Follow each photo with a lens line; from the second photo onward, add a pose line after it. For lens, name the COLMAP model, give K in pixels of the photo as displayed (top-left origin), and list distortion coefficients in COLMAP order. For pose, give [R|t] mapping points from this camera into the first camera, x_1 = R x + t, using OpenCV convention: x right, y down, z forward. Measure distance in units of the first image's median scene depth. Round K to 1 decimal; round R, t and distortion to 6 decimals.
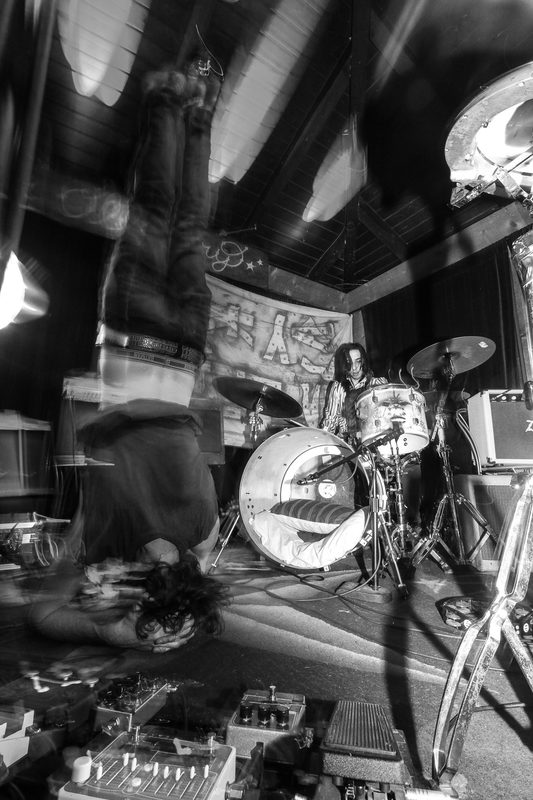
lens RADIAL K [[369.7, 0, 270.8], [0, 369.7, 399.6], [0, 0, 1]] dist [-0.010332, -0.001722]
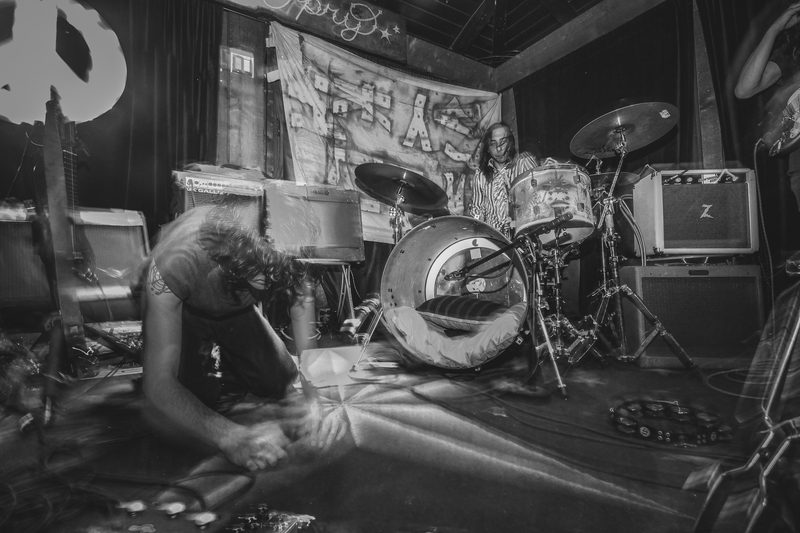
lens RADIAL K [[368.1, 0, 399.9], [0, 368.1, 263.1], [0, 0, 1]] dist [-0.020881, -0.002501]
pose [[0.999295, -0.019538, -0.032070, -0.007008], [0.024812, 0.984552, 0.173326, 0.026972], [0.028189, -0.174000, 0.984342, 0.104601]]
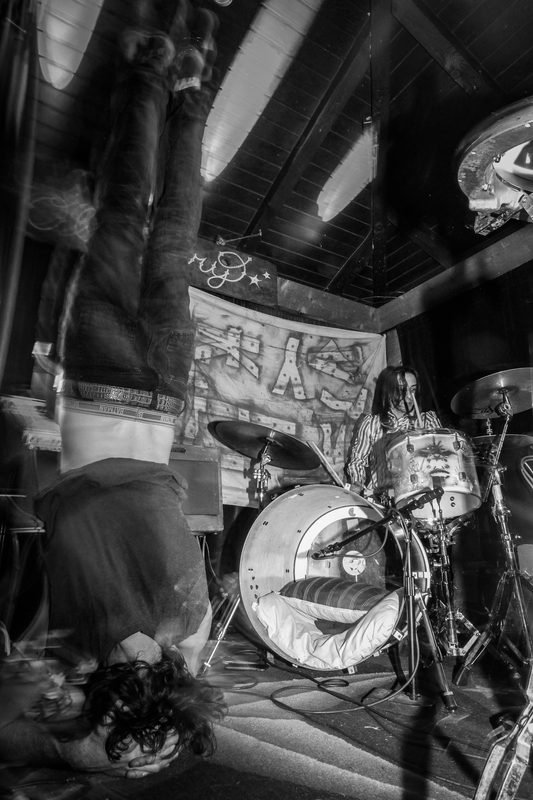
lens RADIAL K [[483.0, 0, 269.8], [0, 483.0, 400.5], [0, 0, 1]] dist [0.001792, -0.007852]
pose [[0.999235, -0.013412, -0.036743, 0.019825], [0.010512, 0.996898, -0.078001, -0.023303], [0.037675, 0.077555, 0.996276, -0.048976]]
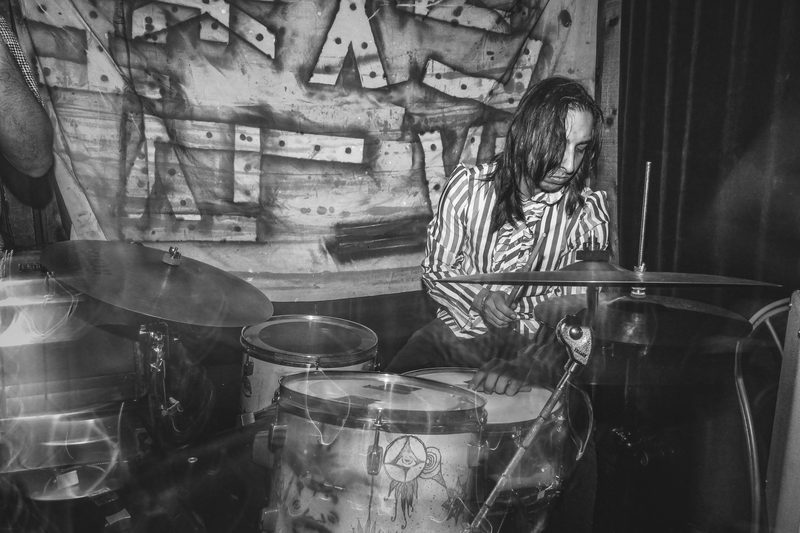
lens RADIAL K [[618.6, 0, 410.2], [0, 618.6, 242.6], [0, 0, 1]] dist [0.009663, -0.008321]
pose [[0.942142, 0.053875, -0.330858, 0.507648], [0.075557, 0.927473, 0.366177, -0.305058], [0.326589, -0.369989, 0.869740, 0.611676]]
